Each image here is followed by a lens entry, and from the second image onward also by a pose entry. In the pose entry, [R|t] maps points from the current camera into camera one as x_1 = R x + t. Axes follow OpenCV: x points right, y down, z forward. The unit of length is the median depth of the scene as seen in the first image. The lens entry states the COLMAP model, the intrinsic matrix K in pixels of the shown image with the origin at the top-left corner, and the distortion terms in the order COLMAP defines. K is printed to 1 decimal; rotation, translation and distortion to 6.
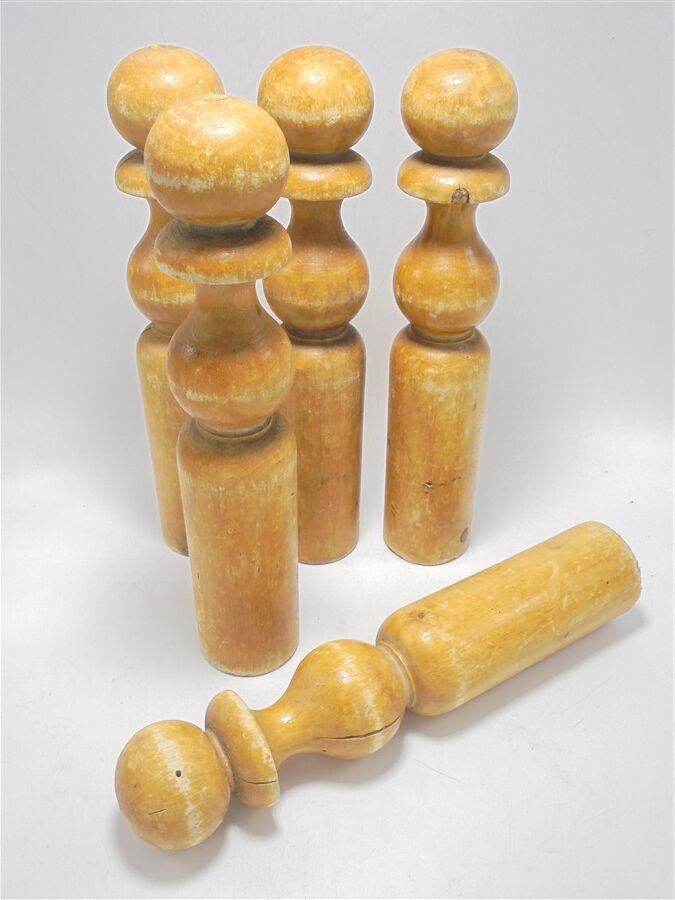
lens RADIAL K [[937.2, 0, 337.5], [0, 937.2, 450.0], [0, 0, 1]] dist [-0.024157, 0.006138]
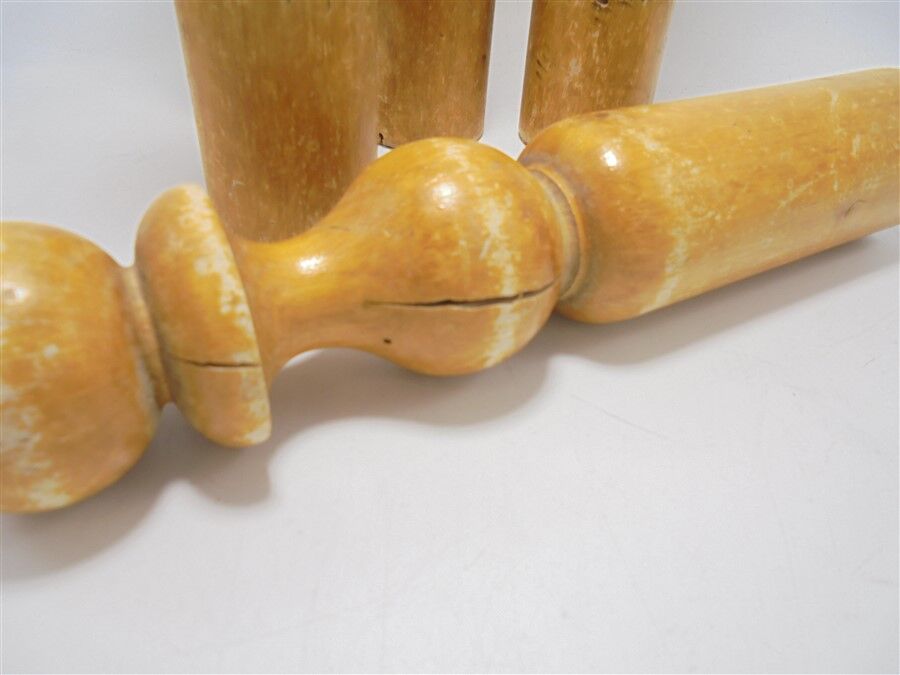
lens RADIAL K [[676.1, 0, 450.0], [0, 676.1, 337.5], [0, 0, 1]] dist [-0.071551, 0.077894]
pose [[0.997646, 0.066567, -0.016477, 0.021307], [-0.065997, 0.997275, 0.032963, 0.296285], [0.018627, -0.031797, 0.999321, 0.642008]]
